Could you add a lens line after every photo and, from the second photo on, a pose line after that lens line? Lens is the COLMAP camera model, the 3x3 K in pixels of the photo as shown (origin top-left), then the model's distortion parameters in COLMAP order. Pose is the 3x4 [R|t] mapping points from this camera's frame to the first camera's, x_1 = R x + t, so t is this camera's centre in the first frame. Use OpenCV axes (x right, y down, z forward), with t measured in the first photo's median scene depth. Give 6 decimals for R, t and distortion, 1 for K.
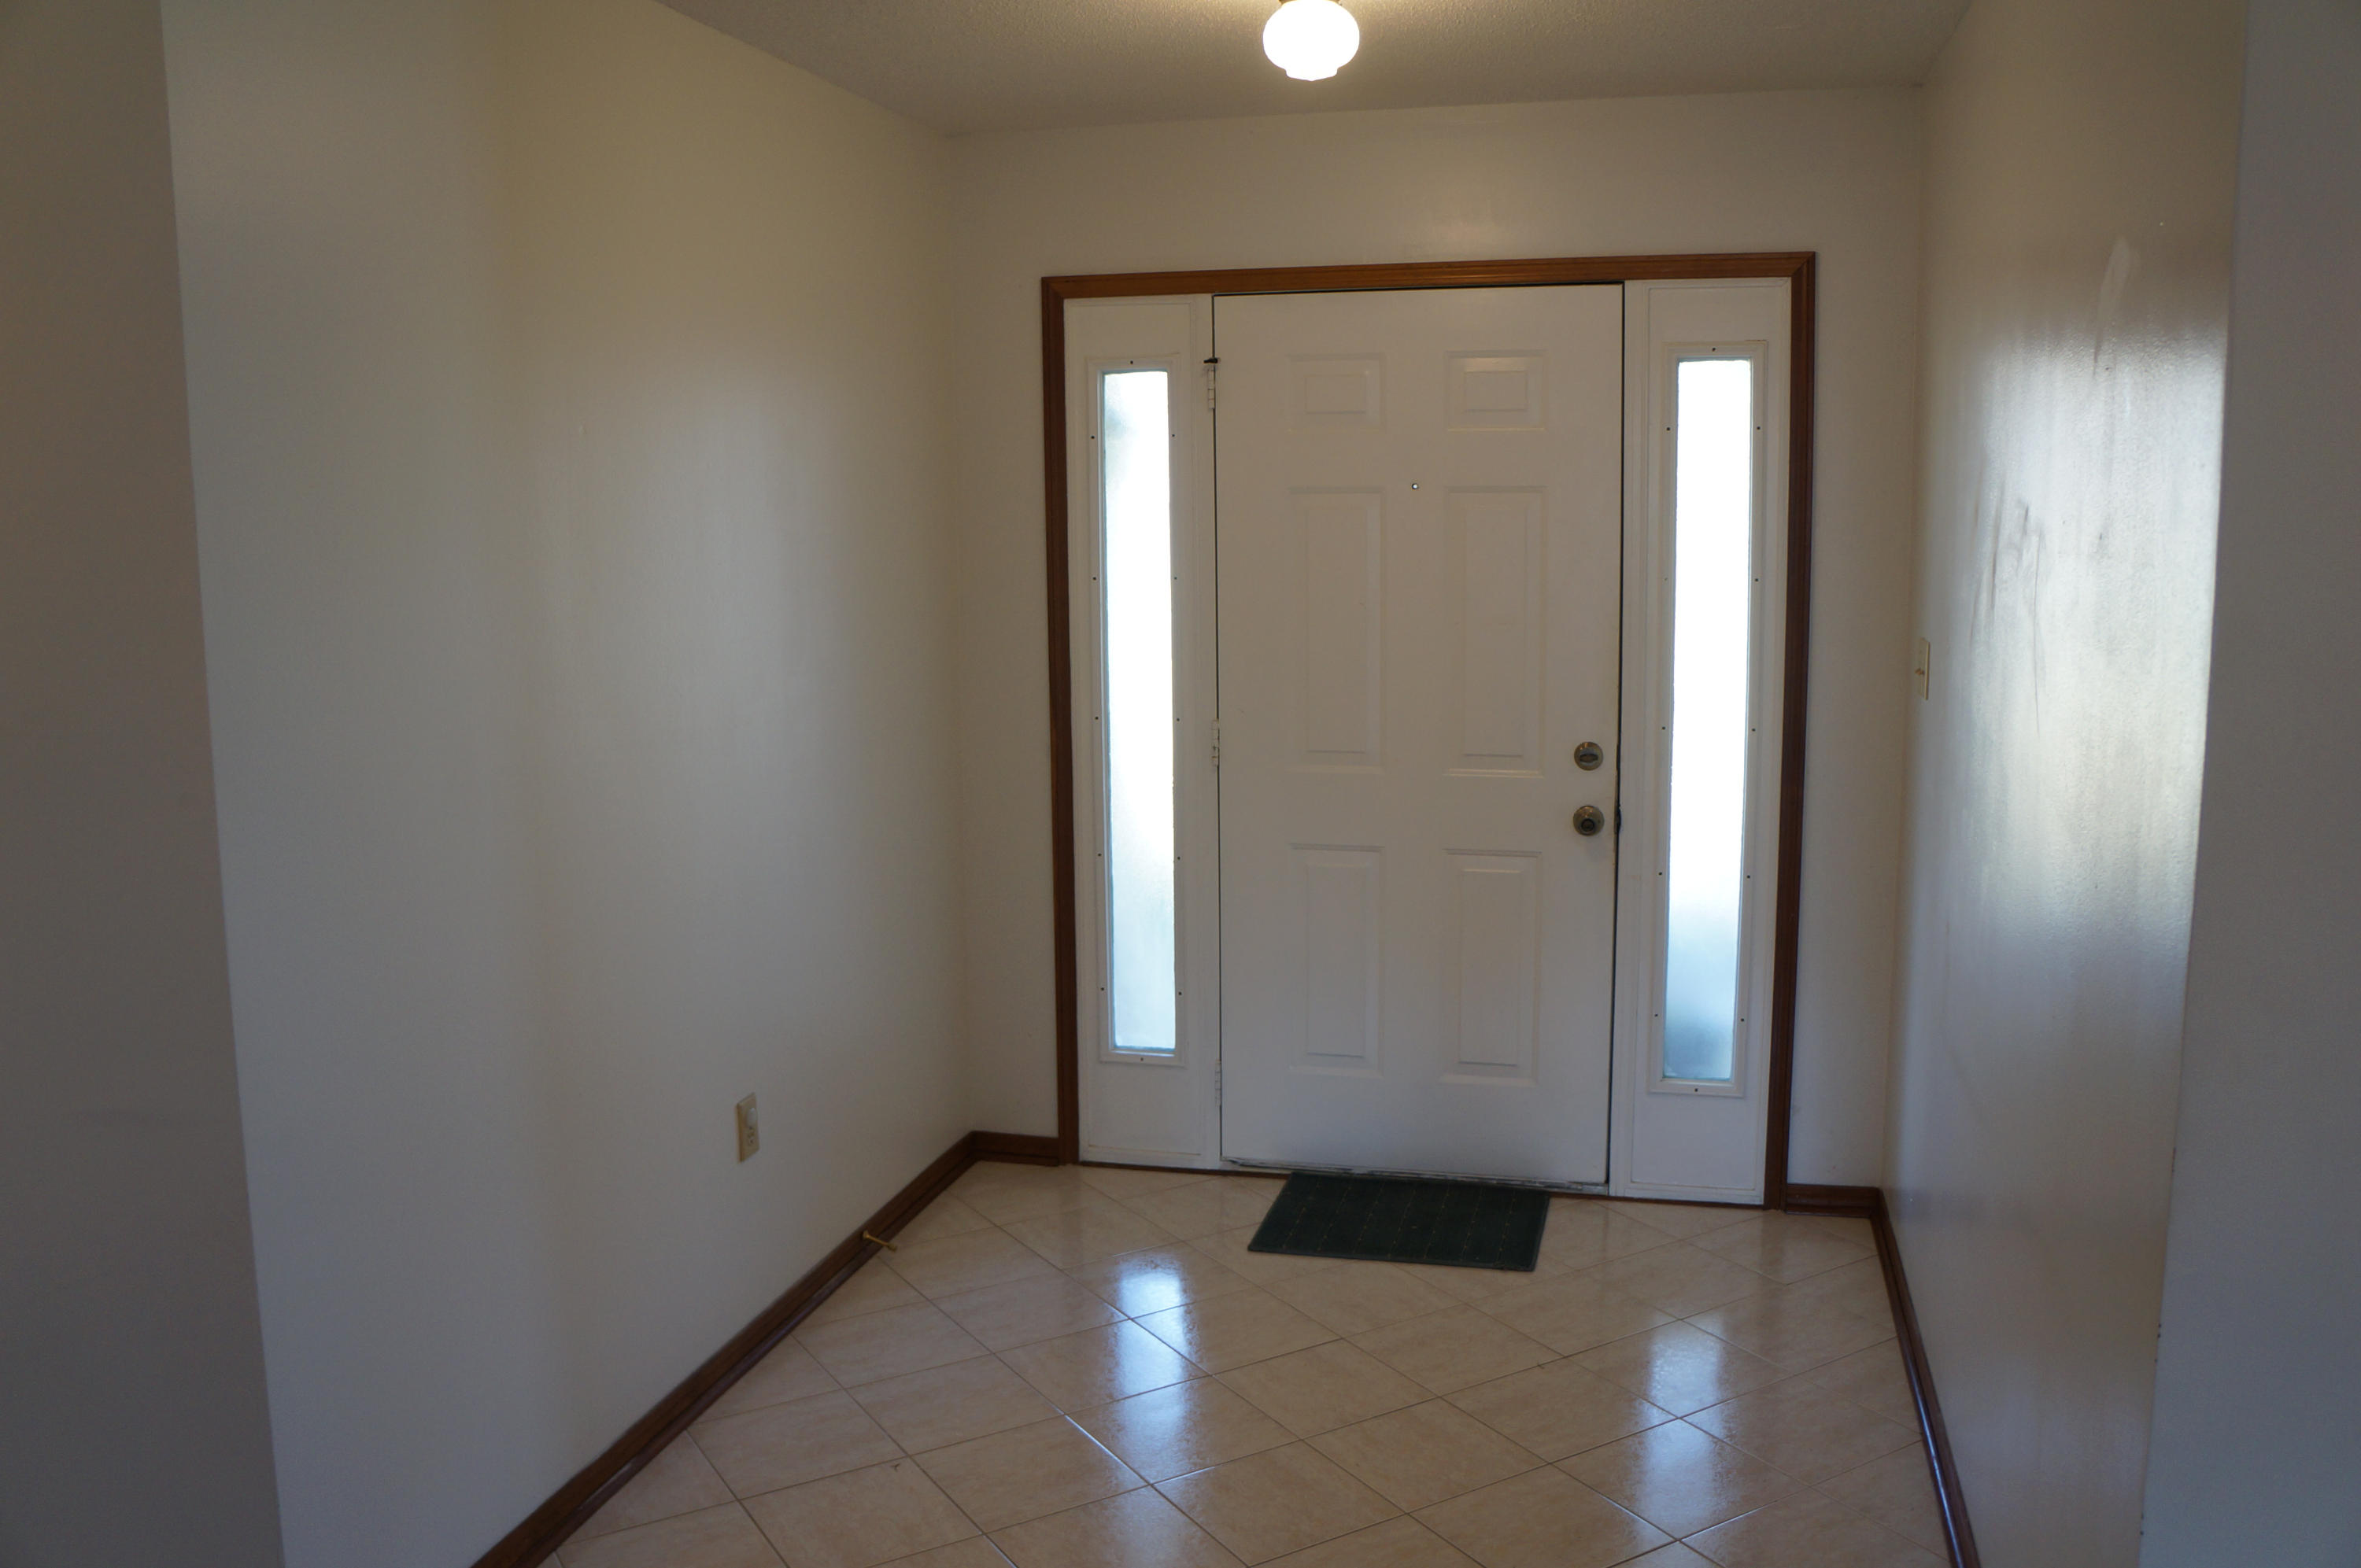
lens RADIAL K [[1966.1, 0, 1180.5], [0, 1966.1, 784.0], [0, 0, 1]] dist [-0.151336, -0.000086]
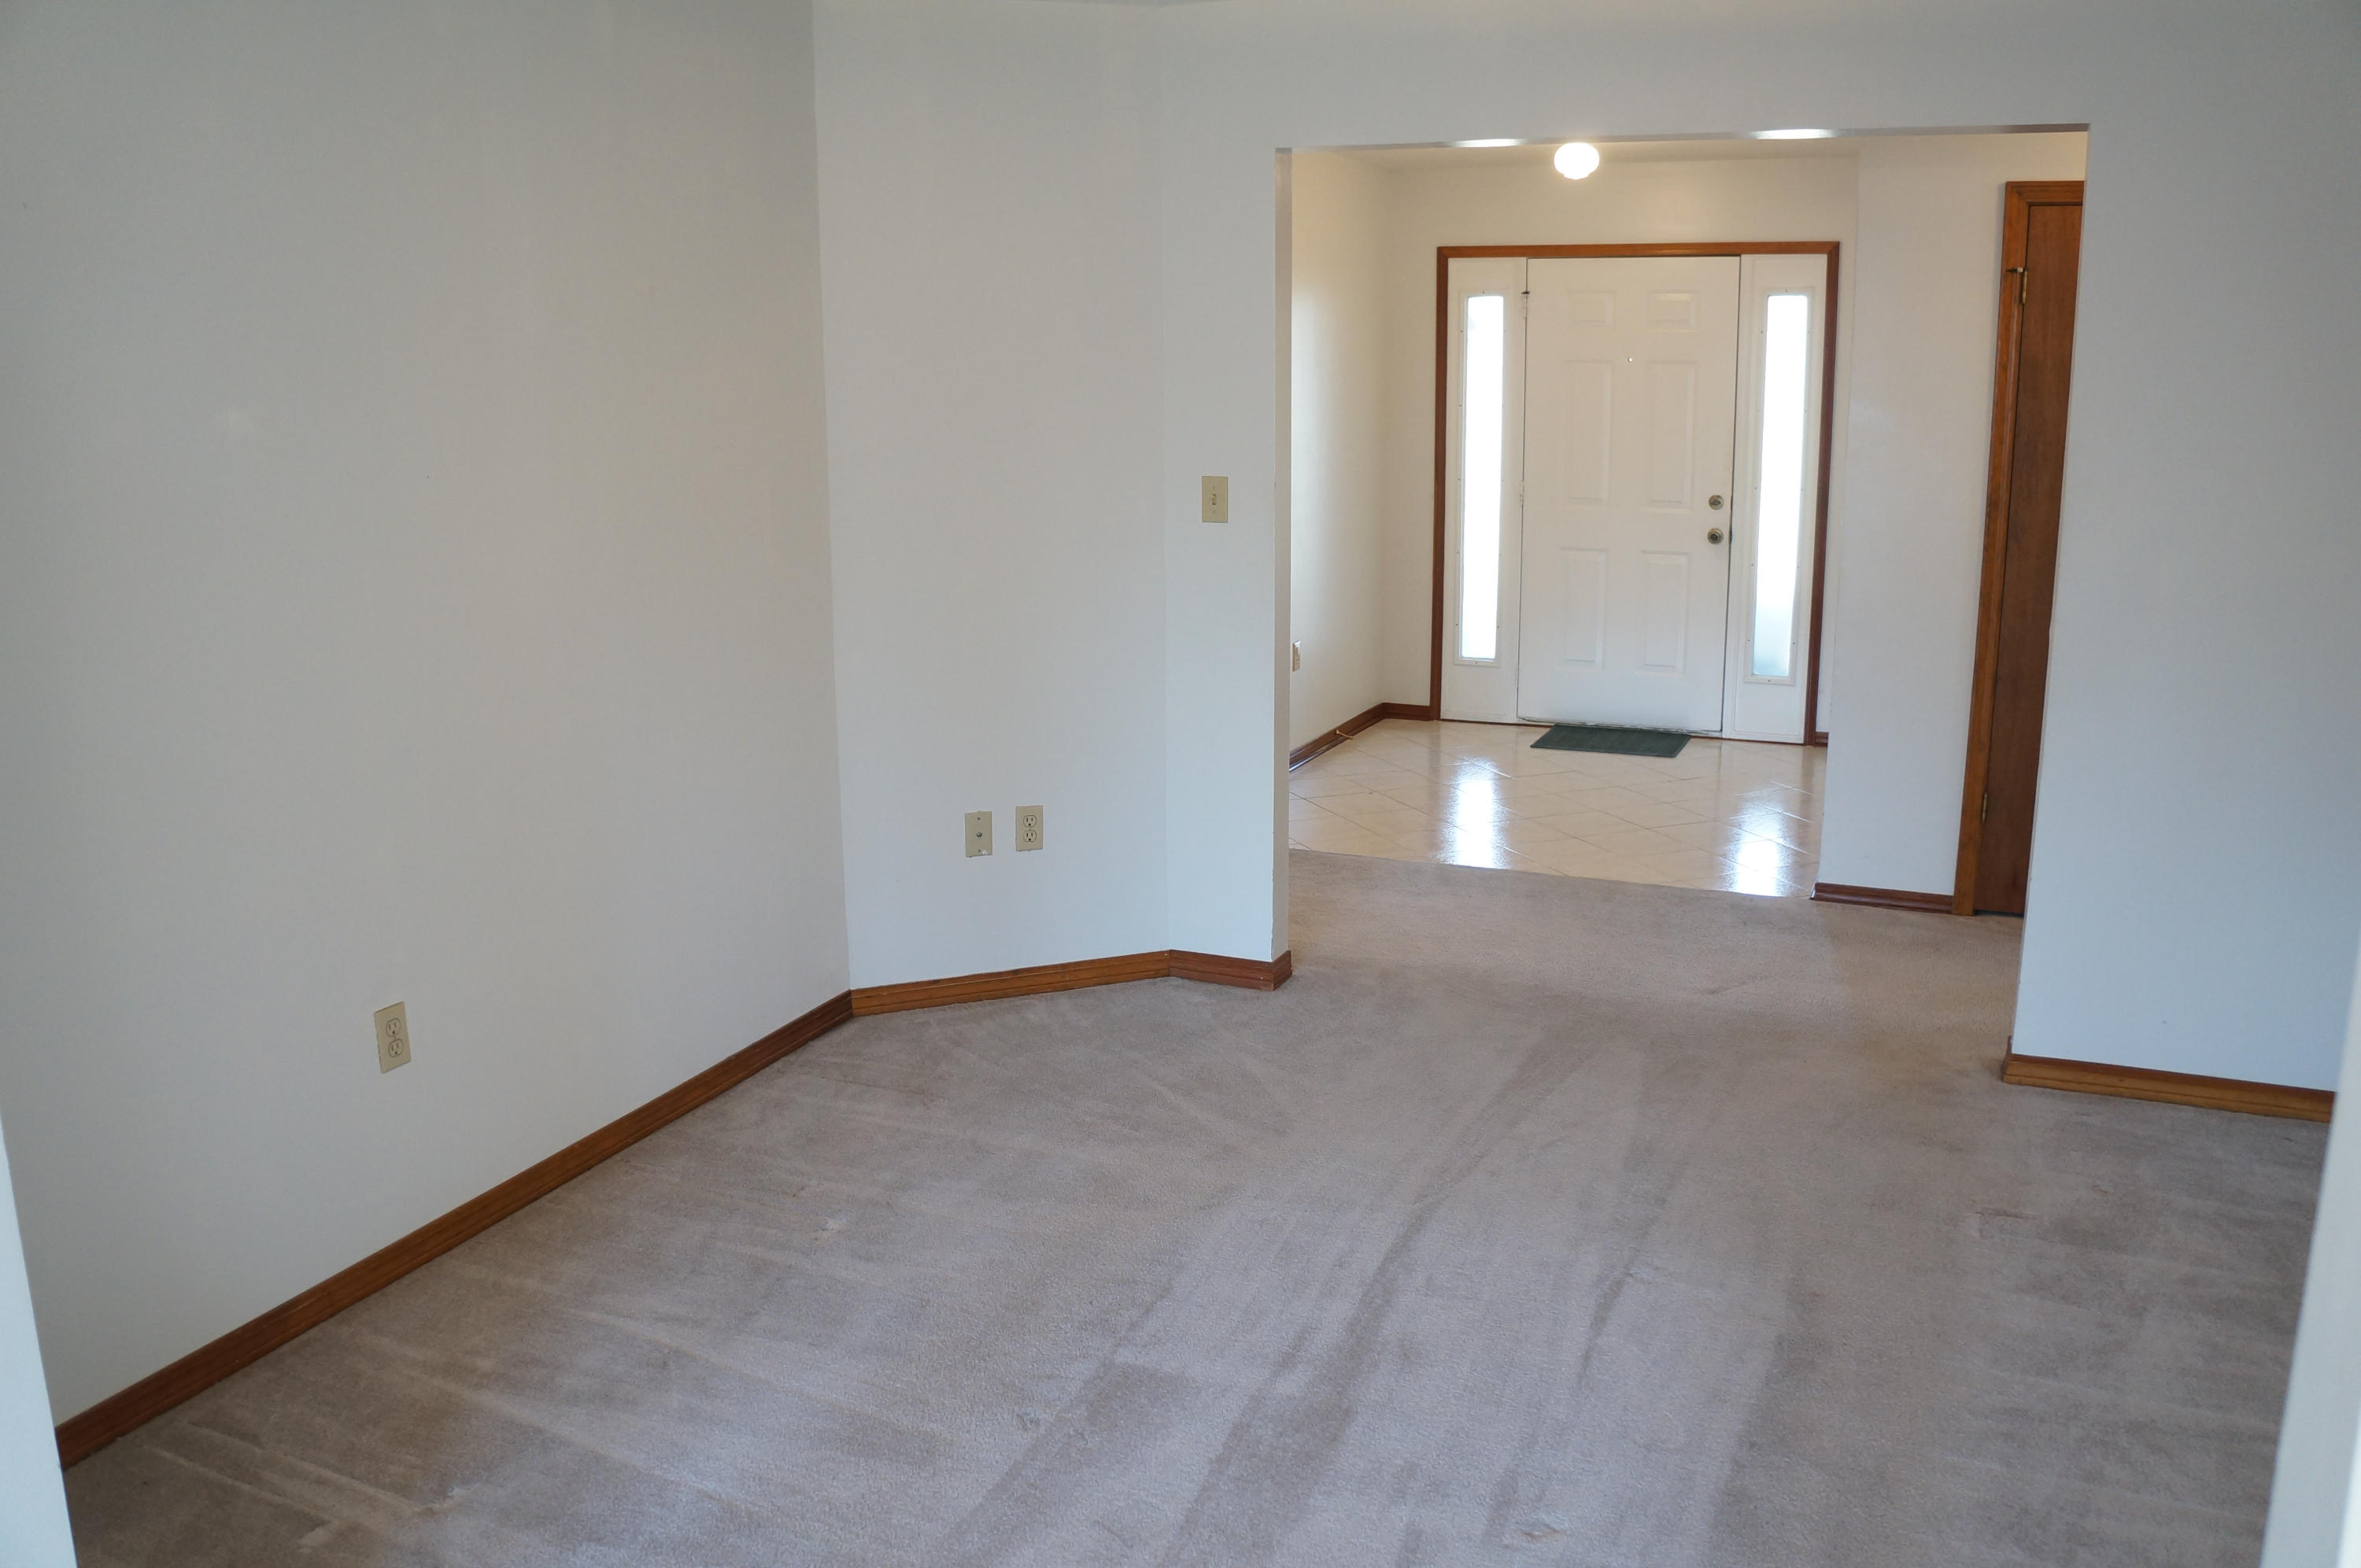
lens RADIAL K [[1866.4, 0, 1192.7], [0, 1866.4, 764.8], [0, 0, 1]] dist [-0.180664, 0.135277]
pose [[0.988519, 0.038457, -0.146123, -0.026124], [-0.028593, 0.997206, 0.069016, 0.131234], [0.148369, -0.064045, 0.986856, -0.859237]]
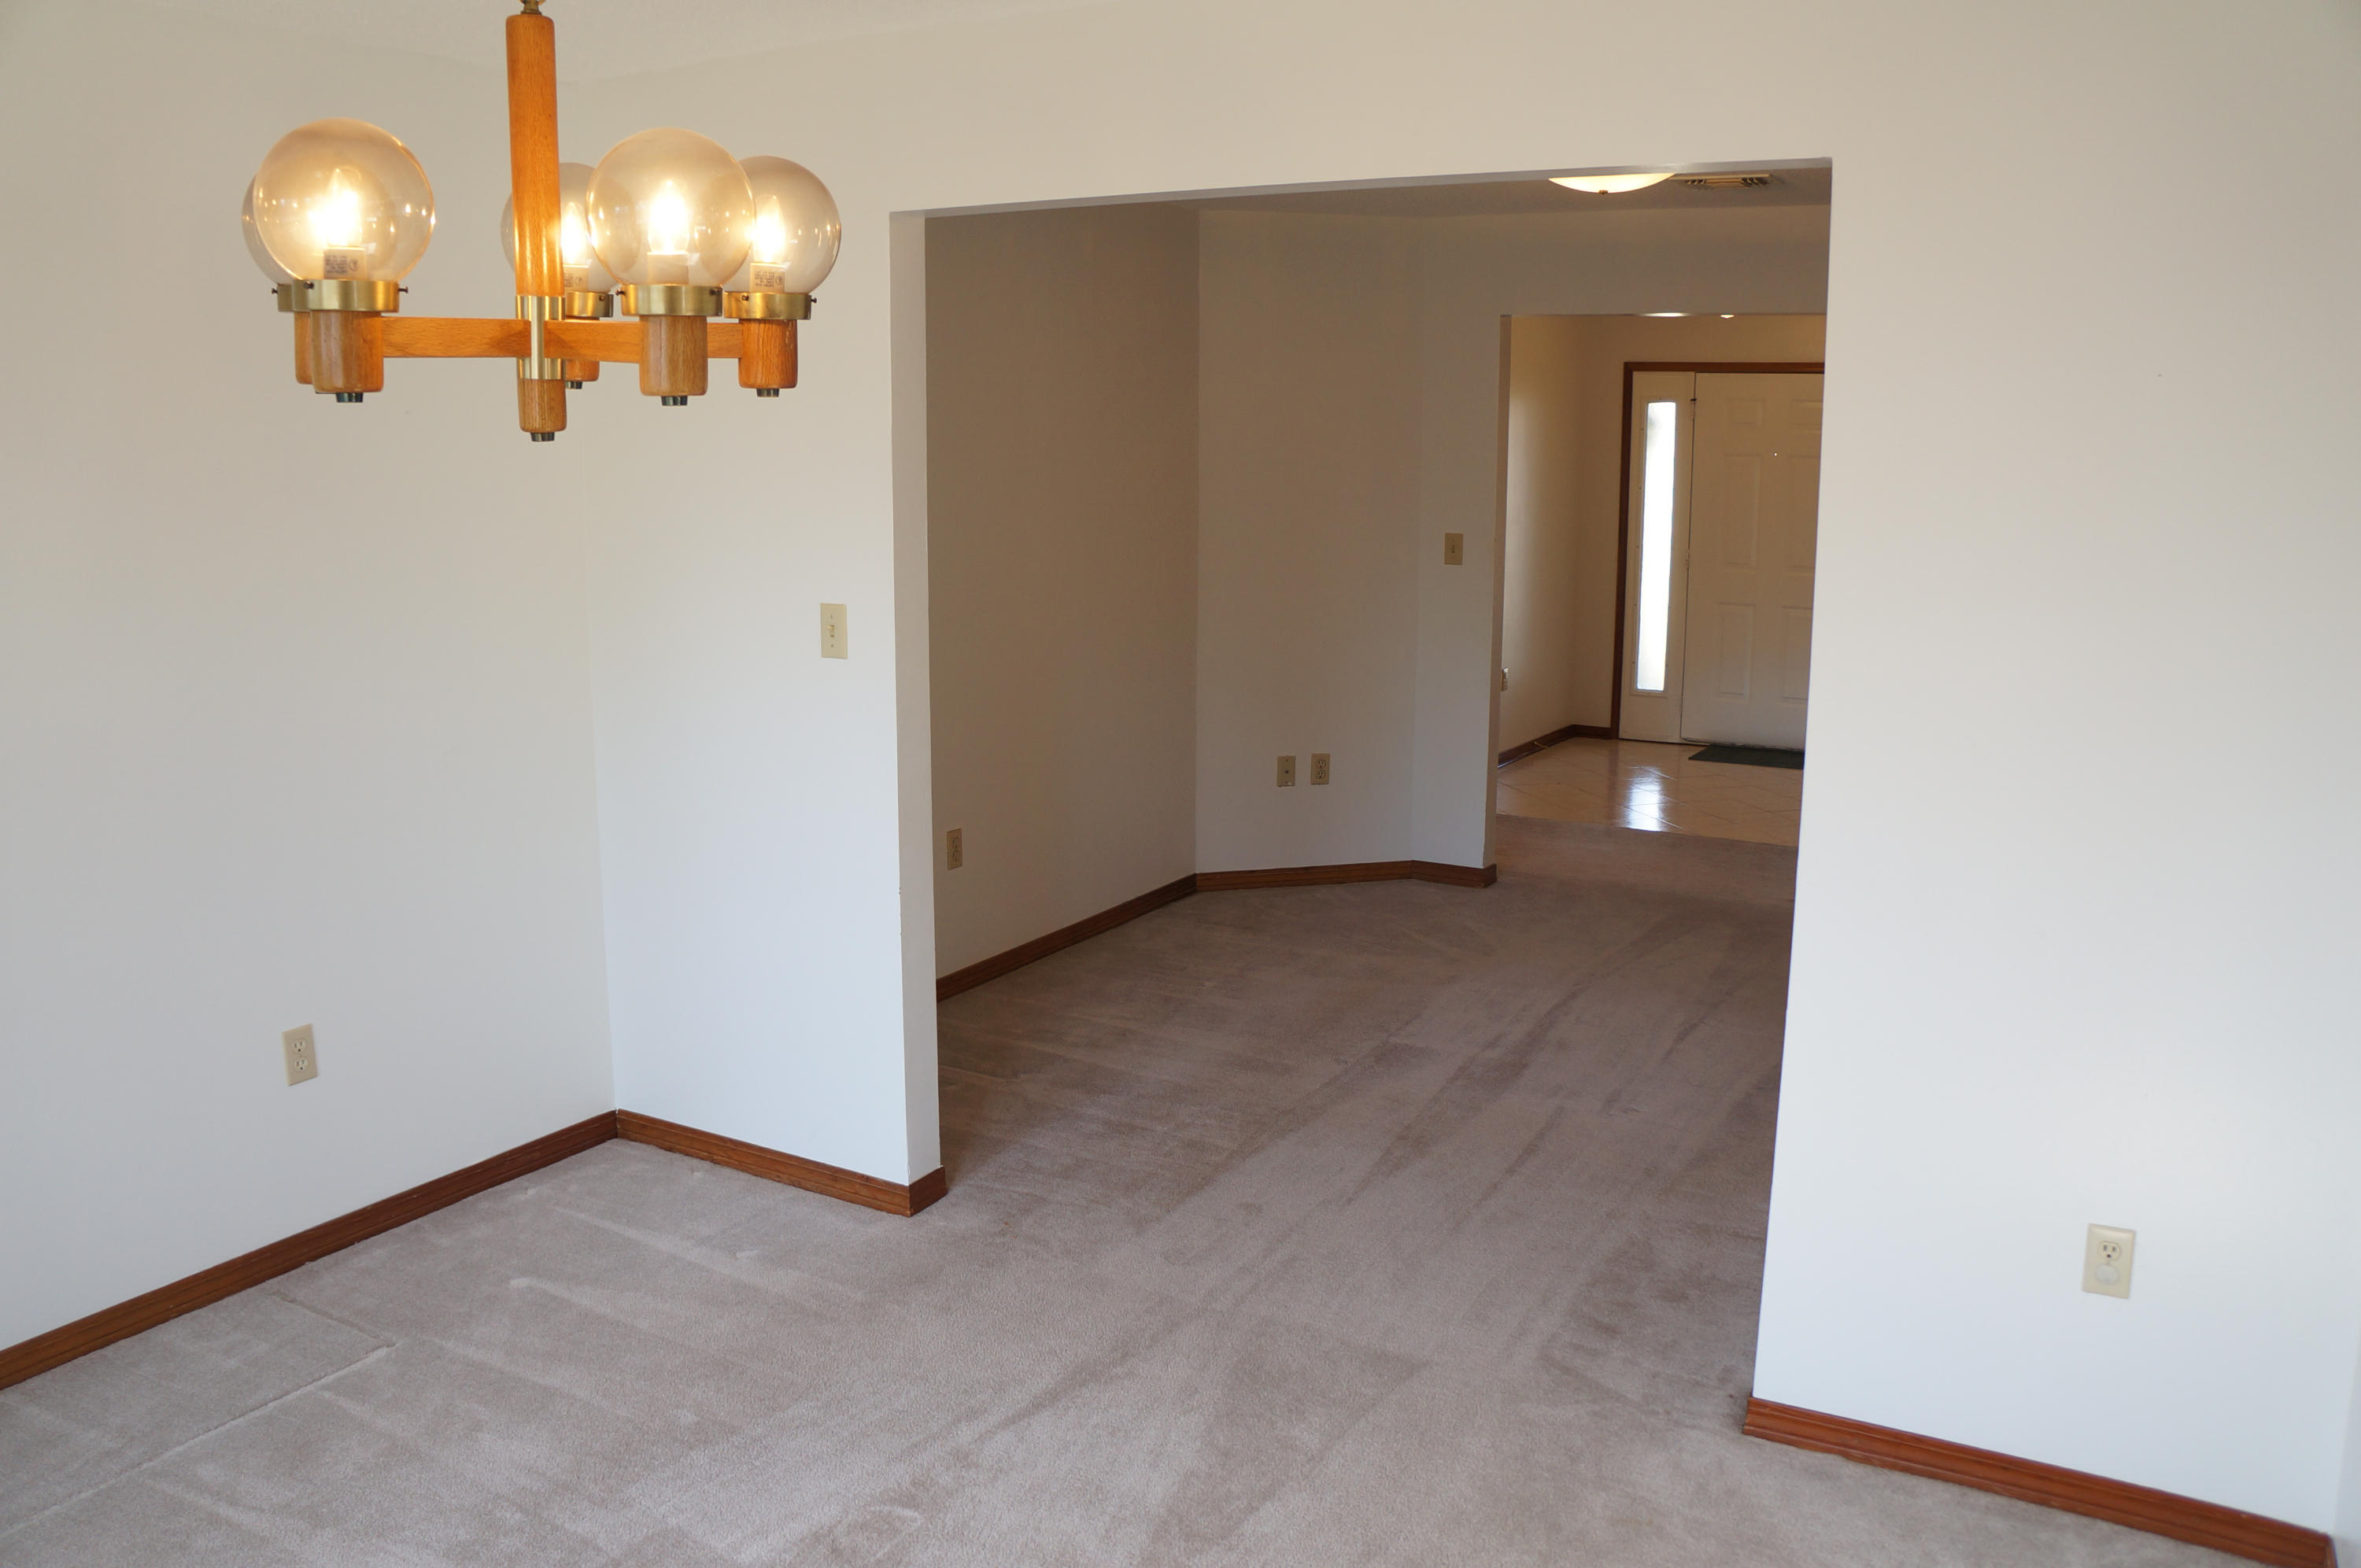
lens RADIAL K [[1866.4, 0, 1192.7], [0, 1866.4, 764.8], [0, 0, 1]] dist [-0.180664, 0.135277]
pose [[0.965277, 0.063401, -0.253418, 0.020482], [-0.056345, 0.997797, 0.035010, 0.191245], [0.255079, -0.019515, 0.966723, -1.365594]]
